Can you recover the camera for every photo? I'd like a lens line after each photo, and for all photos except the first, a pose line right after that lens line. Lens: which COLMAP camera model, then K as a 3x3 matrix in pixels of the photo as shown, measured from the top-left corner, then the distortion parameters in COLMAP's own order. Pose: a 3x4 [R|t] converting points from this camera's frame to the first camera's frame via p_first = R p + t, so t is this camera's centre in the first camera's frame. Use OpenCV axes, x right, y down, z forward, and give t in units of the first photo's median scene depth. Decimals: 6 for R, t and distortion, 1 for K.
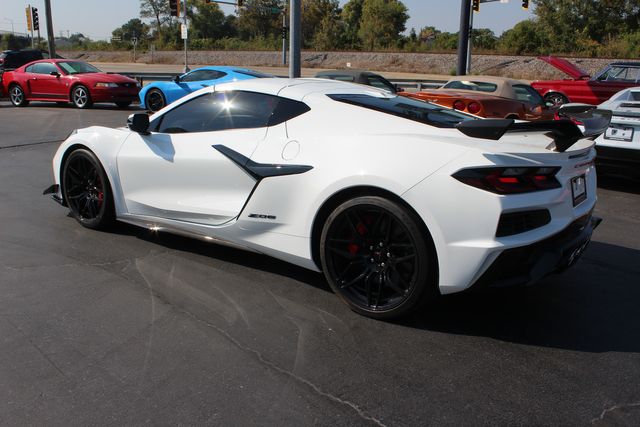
lens RADIAL K [[605.5, 0, 320.0], [0, 605.5, 213.5], [0, 0, 1]] dist [-0.165292, 0.176752]
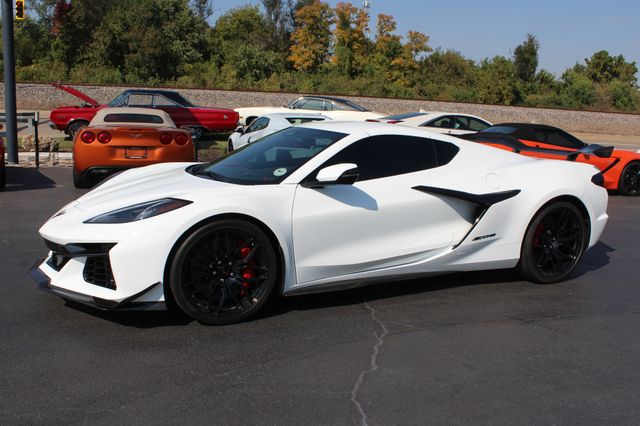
lens RADIAL K [[620.9, 0, 320.0], [0, 620.9, 213.0], [0, 0, 1]] dist [-0.165610, 0.178295]
pose [[0.469271, -0.157241, 0.868942, -1.241252], [0.191217, 0.978766, 0.073848, -0.185368], [-0.862102, 0.131502, 0.489374, 0.629177]]
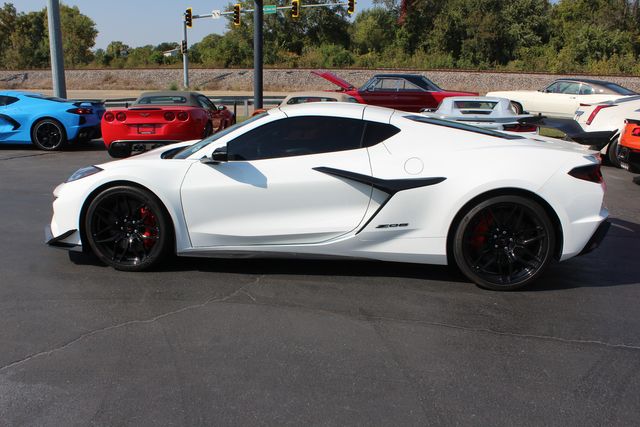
lens RADIAL K [[605.5, 0, 320.0], [0, 605.5, 213.5], [0, 0, 1]] dist [-0.165292, 0.176752]
pose [[0.872606, -0.119728, 0.473522, -0.703086], [0.129891, 0.991464, 0.011325, -0.045307], [-0.470836, 0.051624, 0.880709, 0.056722]]
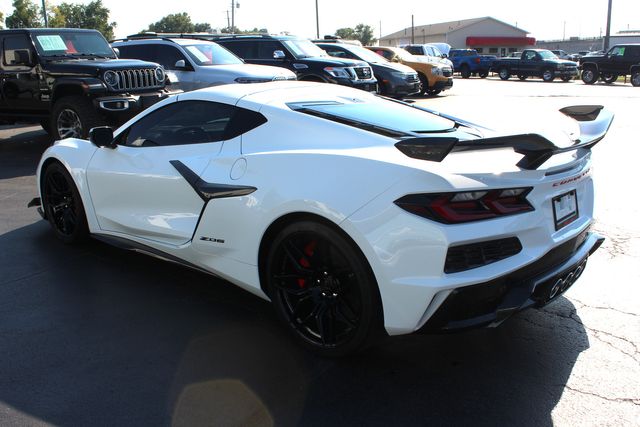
lens RADIAL K [[605.5, 0, 320.0], [0, 605.5, 213.5], [0, 0, 1]] dist [-0.165292, 0.176752]
pose [[0.995389, -0.008082, -0.095578, 0.146218], [0.009845, 0.999790, 0.017982, -0.047044], [0.095413, -0.018840, 0.995260, 0.095669]]
